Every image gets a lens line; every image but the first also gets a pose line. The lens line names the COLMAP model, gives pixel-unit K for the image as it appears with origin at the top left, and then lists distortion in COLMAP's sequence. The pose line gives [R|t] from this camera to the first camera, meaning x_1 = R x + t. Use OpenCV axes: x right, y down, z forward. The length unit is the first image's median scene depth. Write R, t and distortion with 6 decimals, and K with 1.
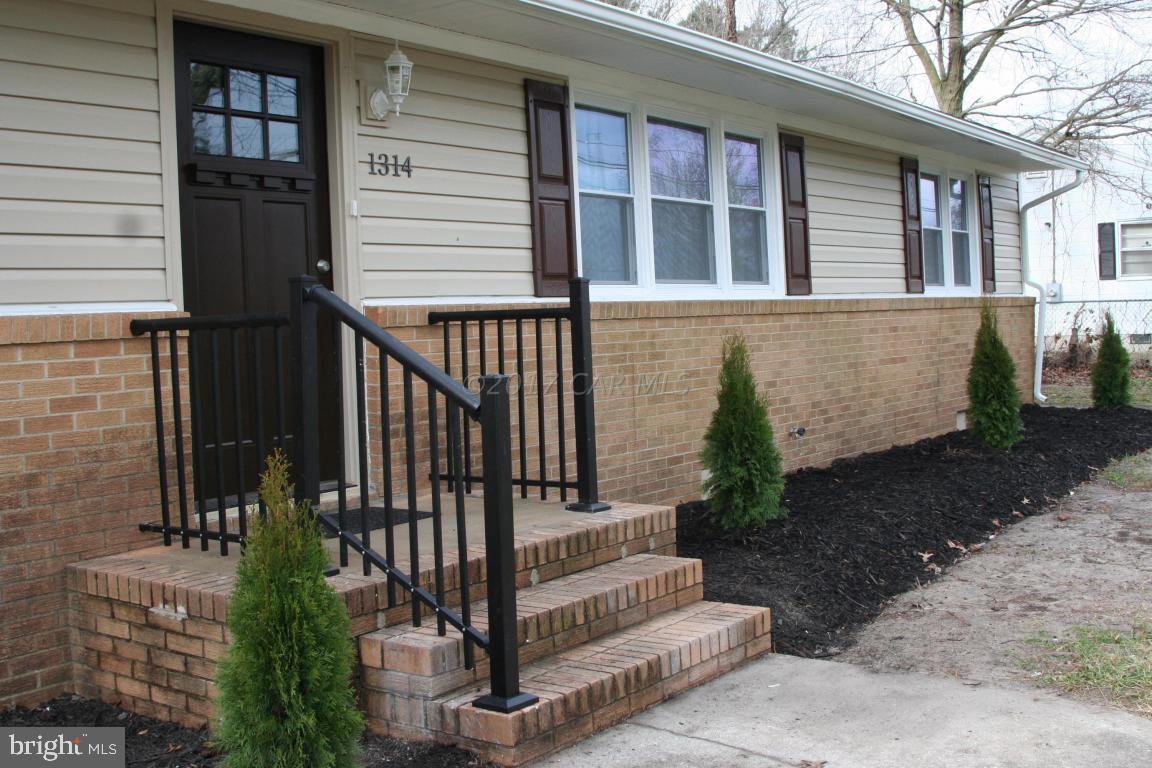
lens RADIAL K [[1296.9, 0, 576.0], [0, 1296.9, 384.0], [0, 0, 1]] dist [-0.162389, 0.122433]
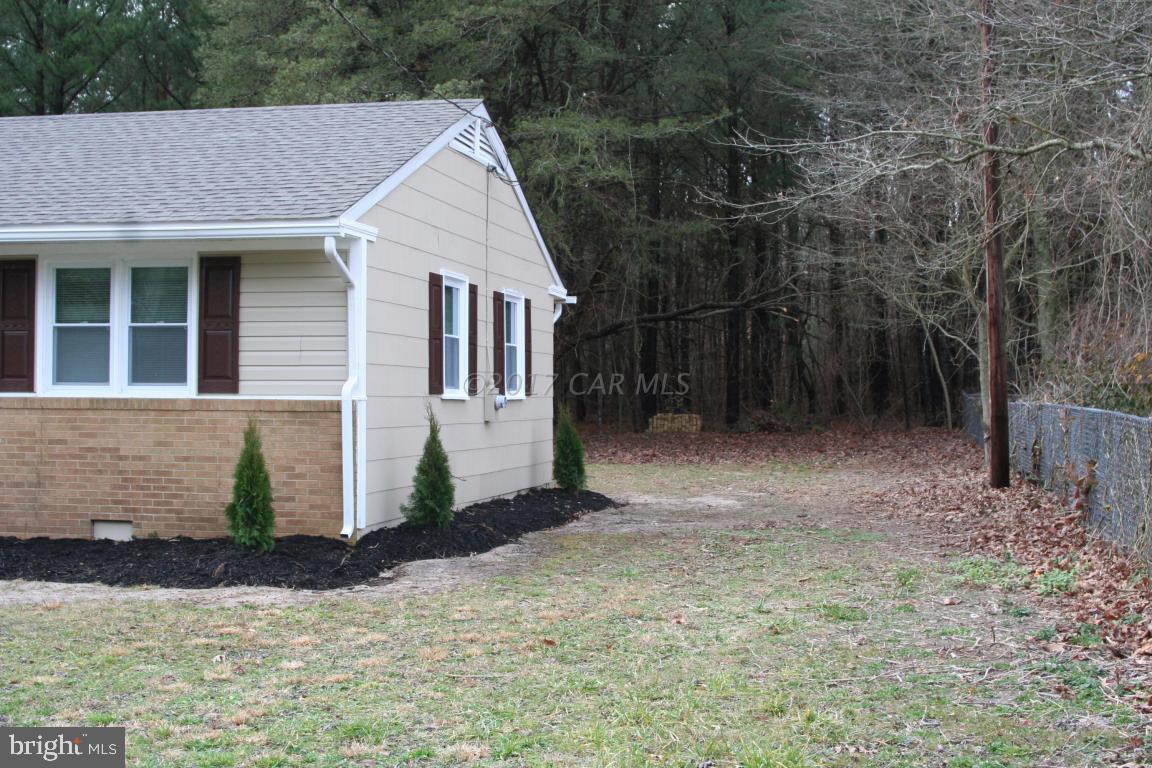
lens RADIAL K [[1562.6, 0, 576.0], [0, 1562.6, 384.0], [0, 0, 1]] dist [-0.102593, 0.077912]
pose [[0.415678, 0.022449, -0.909235, 3.478135], [-0.071078, 0.997440, -0.007868, -0.222150], [0.906730, 0.067897, 0.416209, 1.986365]]
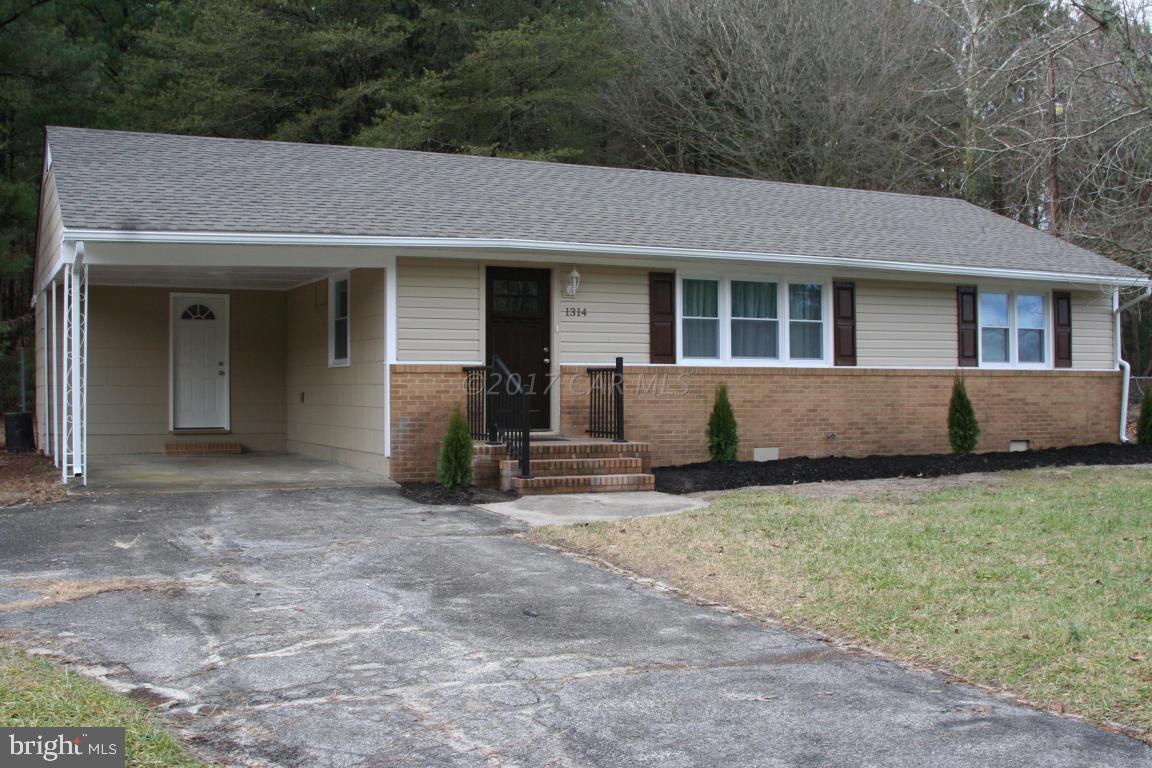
lens RADIAL K [[1296.9, 0, 576.0], [0, 1296.9, 384.0], [0, 0, 1]] dist [-0.162389, 0.122433]
pose [[0.883198, 0.036993, -0.467540, 1.327691], [-0.056785, 0.997985, -0.028305, 0.063939], [0.465551, 0.051548, 0.883519, -1.616141]]
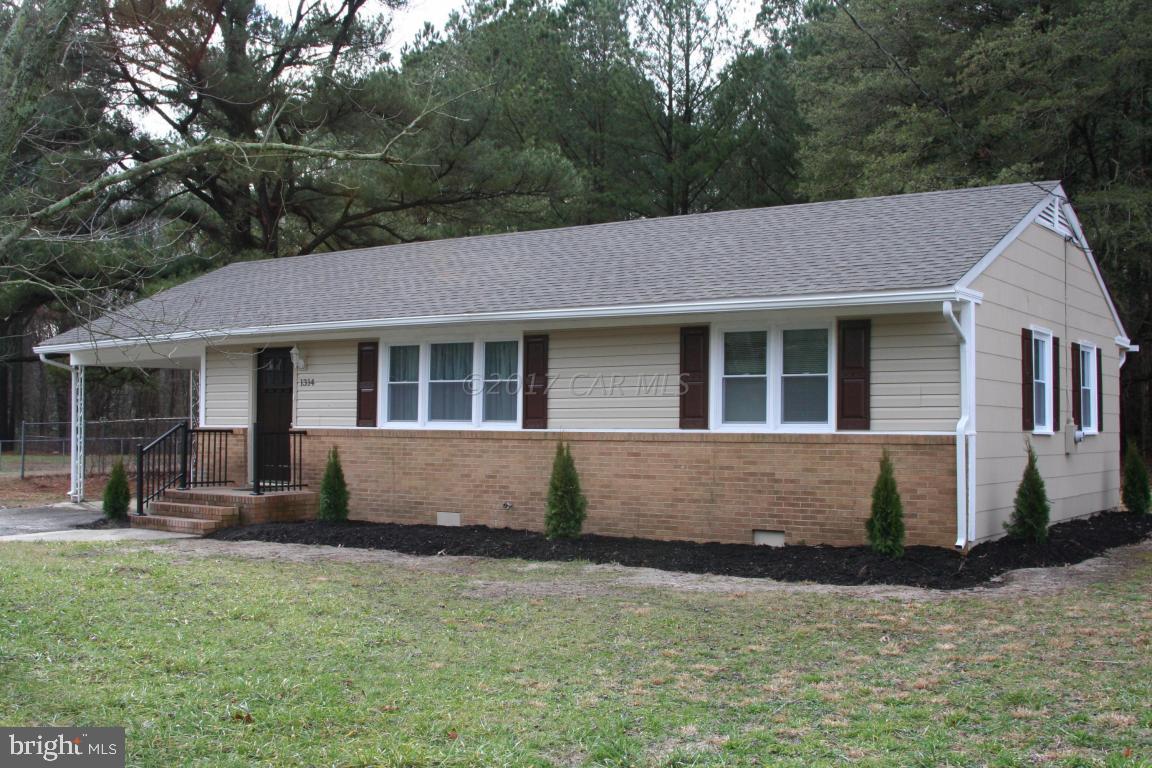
lens RADIAL K [[1296.9, 0, 576.0], [0, 1296.9, 384.0], [0, 0, 1]] dist [-0.162389, 0.122433]
pose [[0.022611, -0.008208, -0.999711, 3.528905], [-0.066770, 0.997721, -0.009702, -0.214614], [0.997512, 0.066970, 0.022011, 1.884999]]
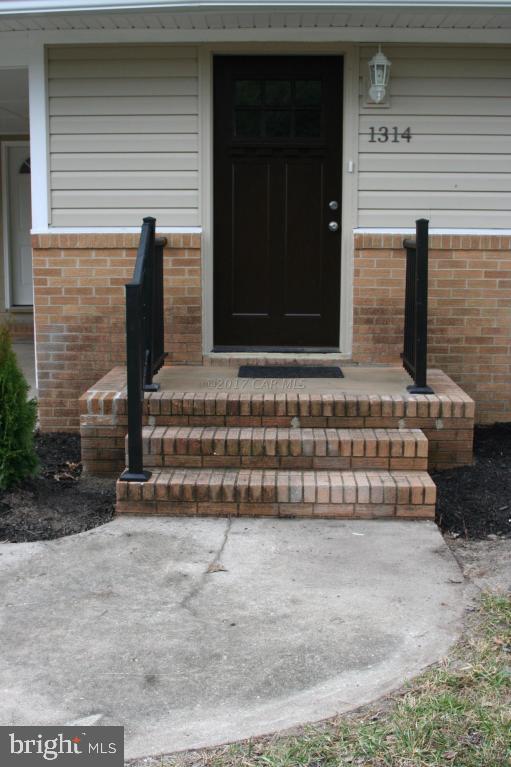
lens RADIAL K [[953.4, 0, 255.5], [0, 953.4, 383.5], [0, 0, 1]] dist [-0.083906, -0.005653]
pose [[0.575964, 0.165183, -0.800612, 0.786158], [-0.065769, 0.985561, 0.156027, -0.061952], [0.814825, -0.037211, 0.578511, 0.312665]]
